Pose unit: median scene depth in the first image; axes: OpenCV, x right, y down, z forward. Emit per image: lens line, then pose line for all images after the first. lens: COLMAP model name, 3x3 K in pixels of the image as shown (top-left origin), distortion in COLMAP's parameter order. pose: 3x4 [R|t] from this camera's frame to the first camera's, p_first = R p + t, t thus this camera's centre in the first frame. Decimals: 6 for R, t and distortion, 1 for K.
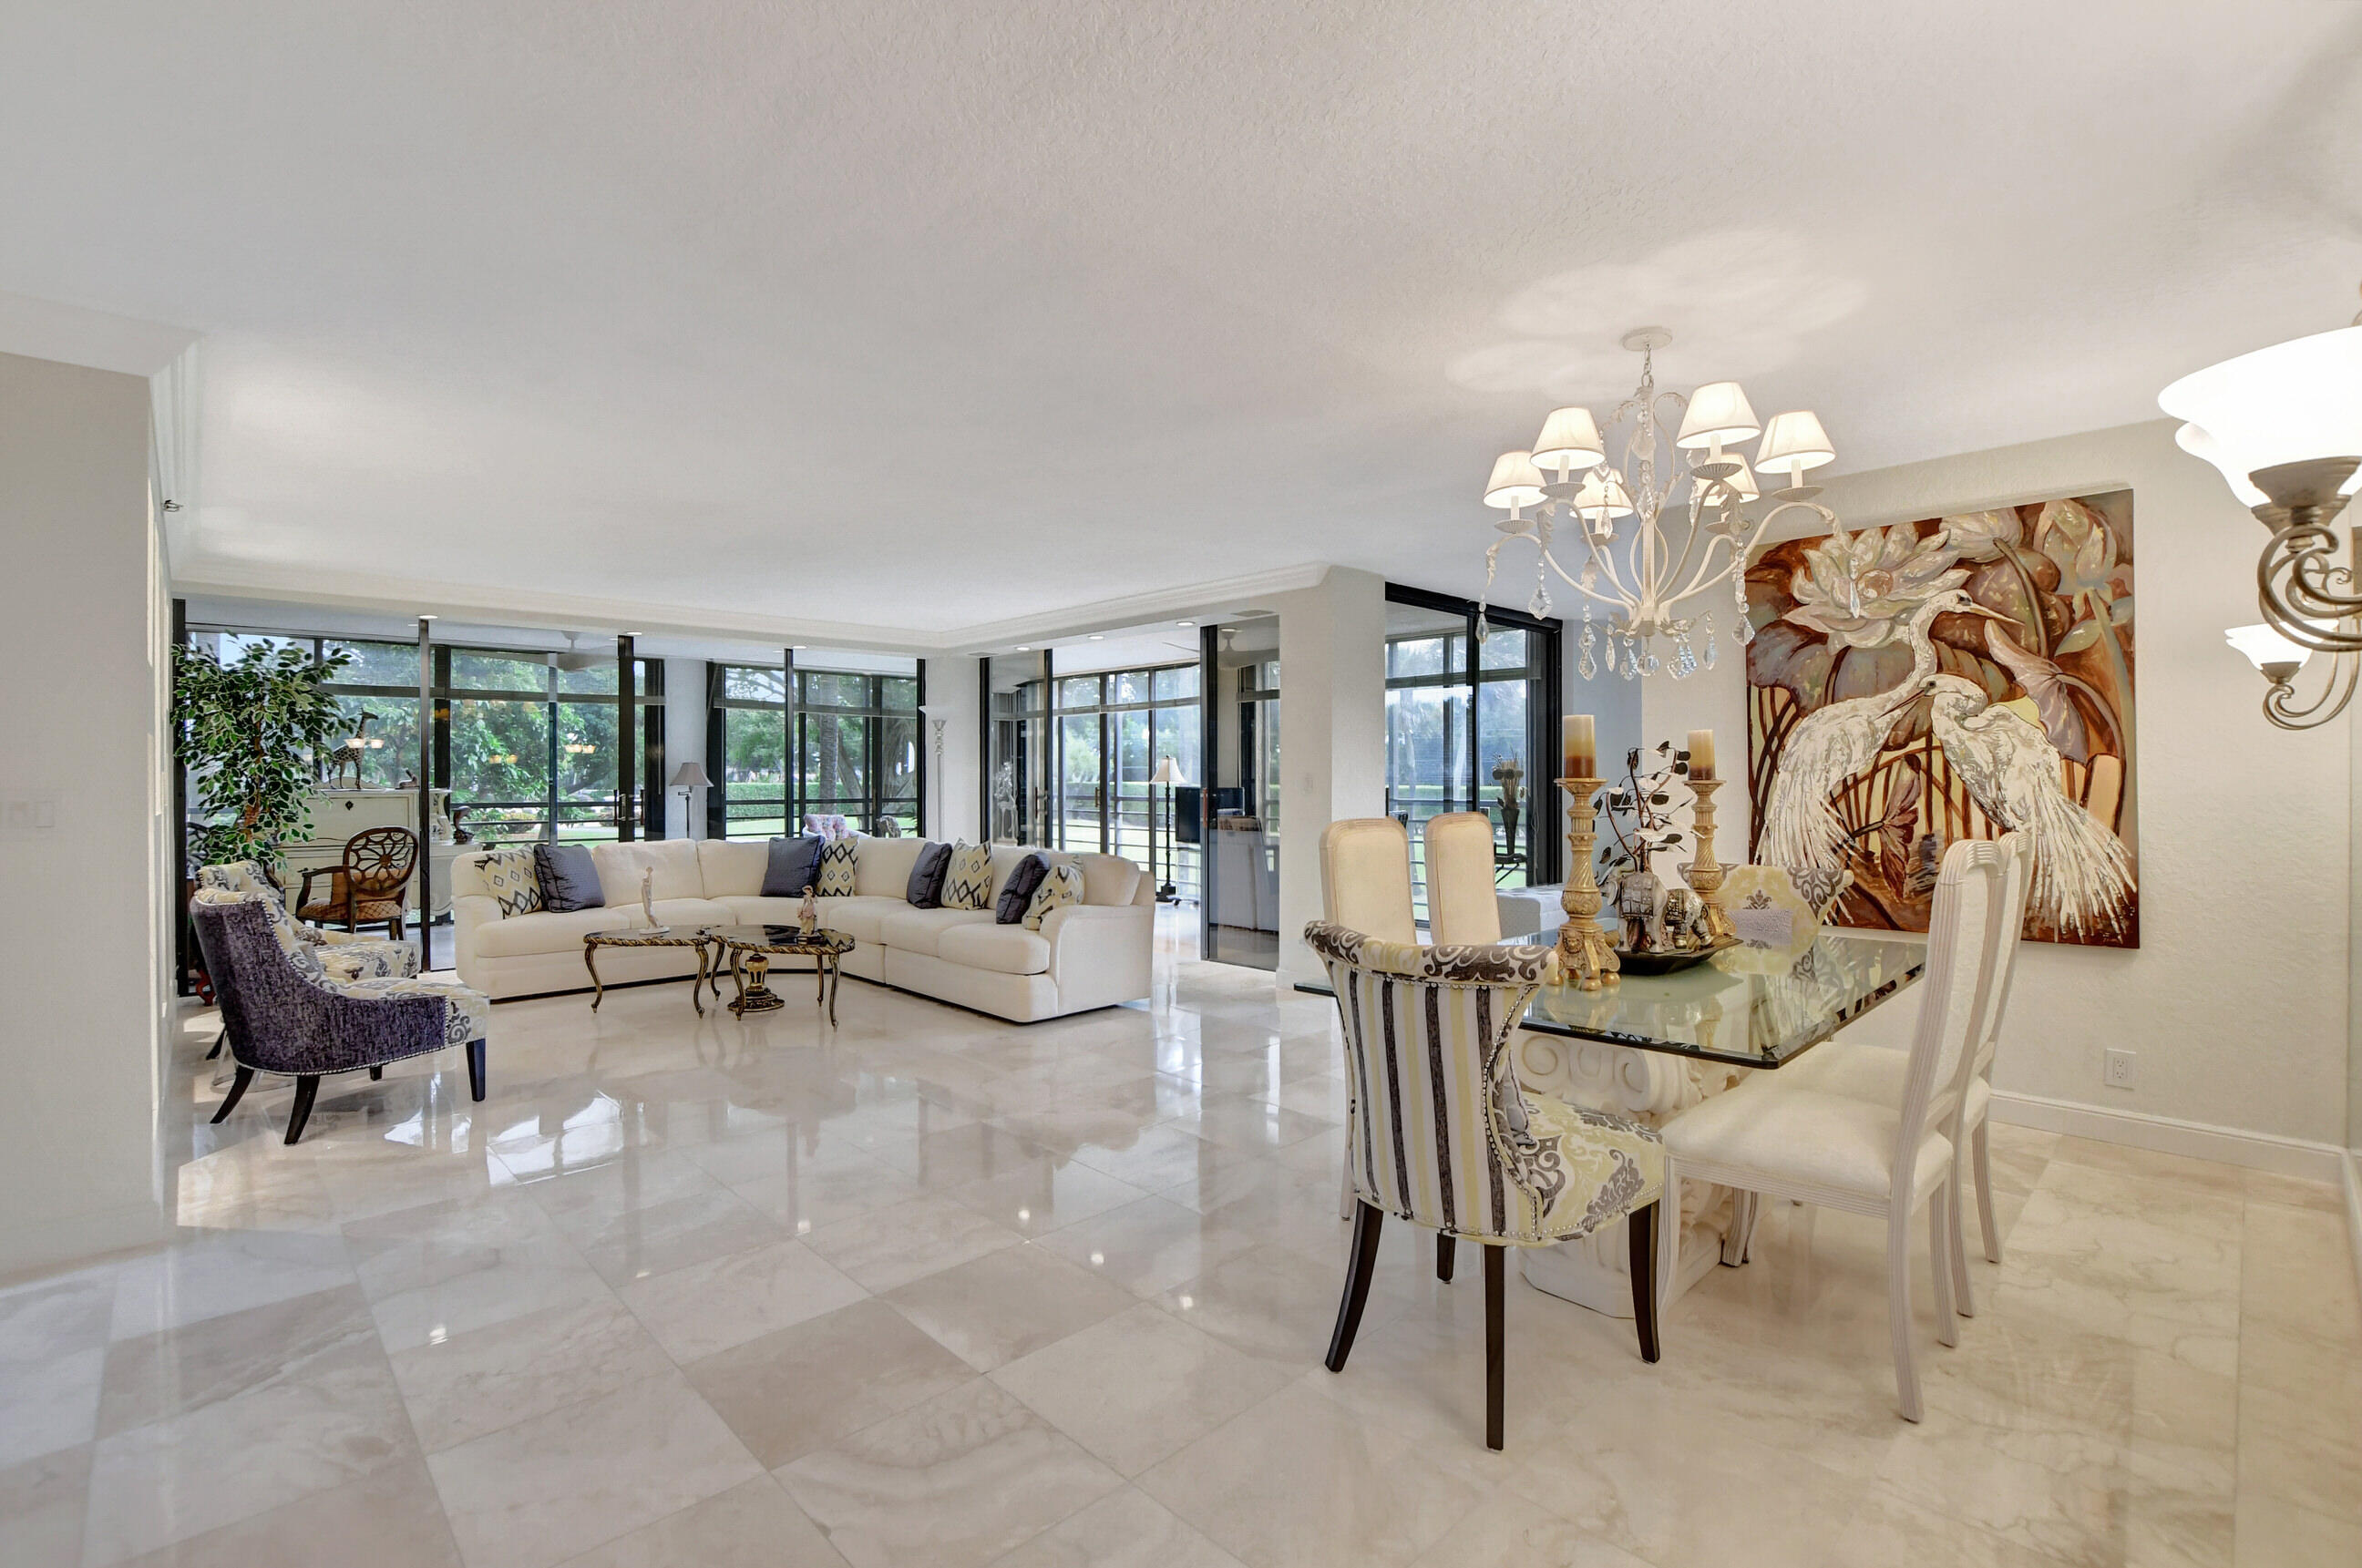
lens RADIAL K [[1071.2, 0, 1132.8], [0, 1071.2, 776.1], [0, 0, 1]] dist [-0.004478, -0.000442]
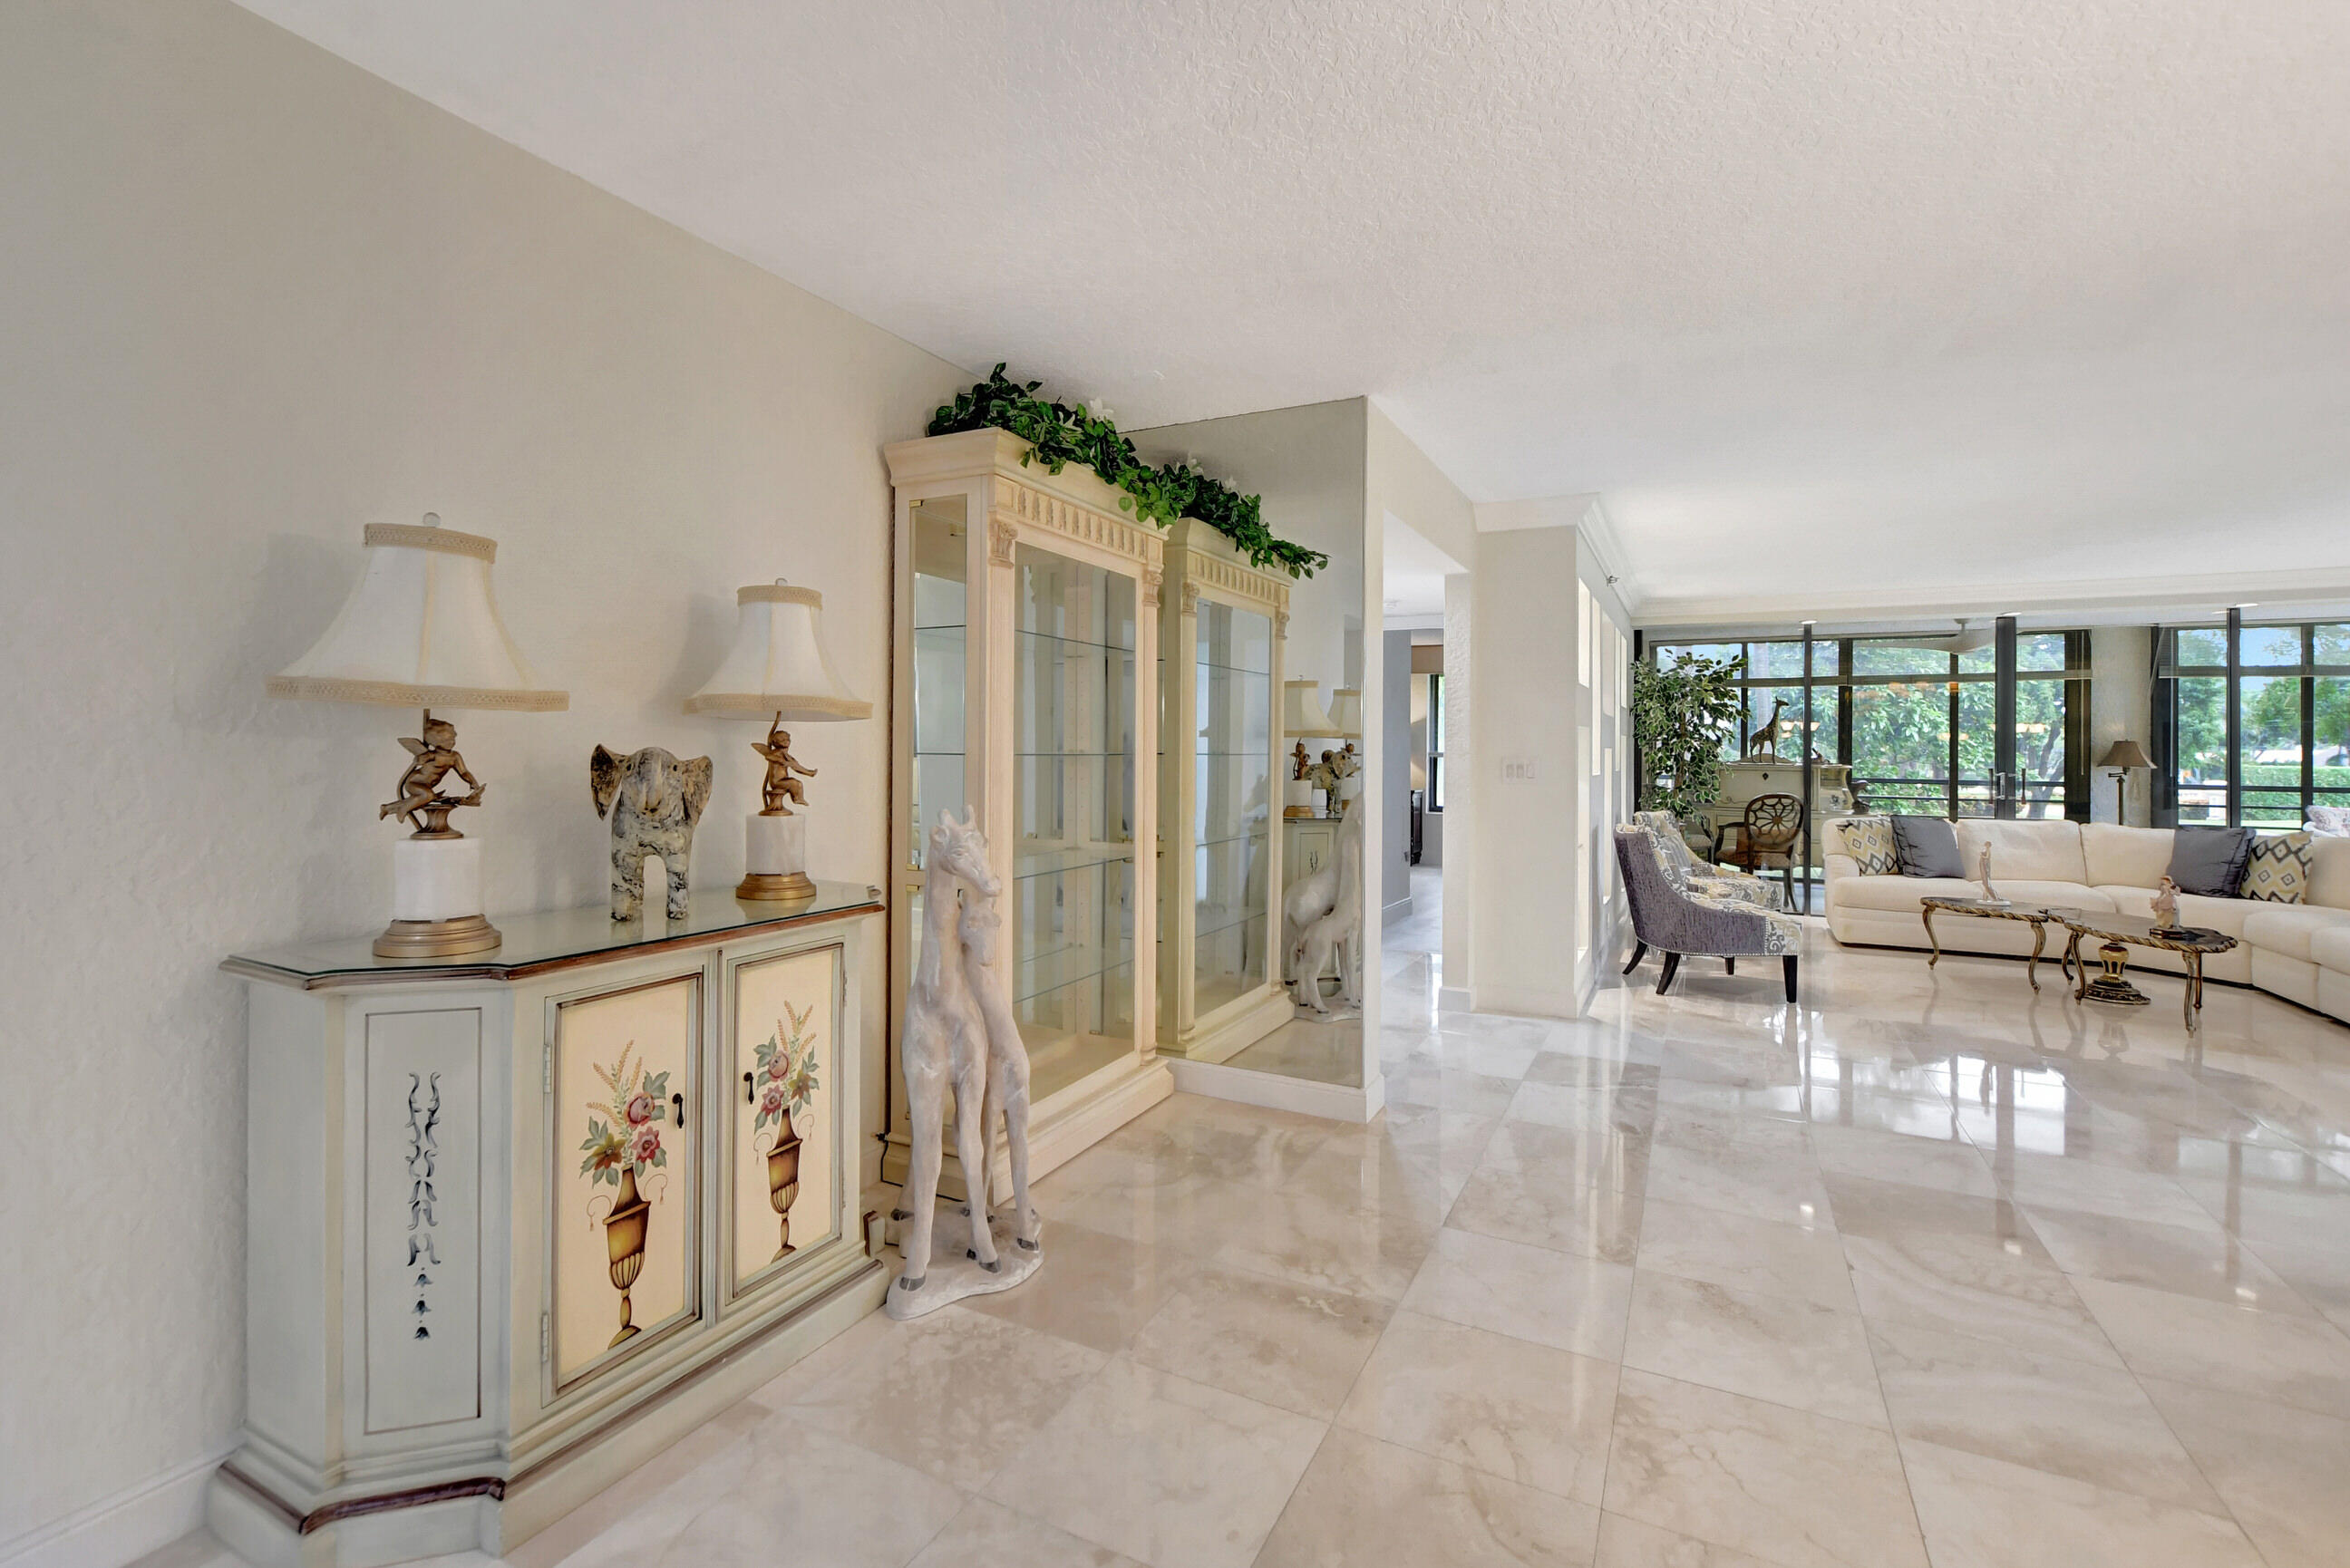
lens RADIAL K [[1065.7, 0, 1164.4], [0, 1065.7, 763.9], [0, 0, 1]] dist [-0.004478, -0.000442]
pose [[0.363847, 0.018581, -0.931273, 0.217805], [-0.009670, 0.999822, 0.016171, 0.000323], [0.931408, 0.003122, 0.363962, -0.124966]]
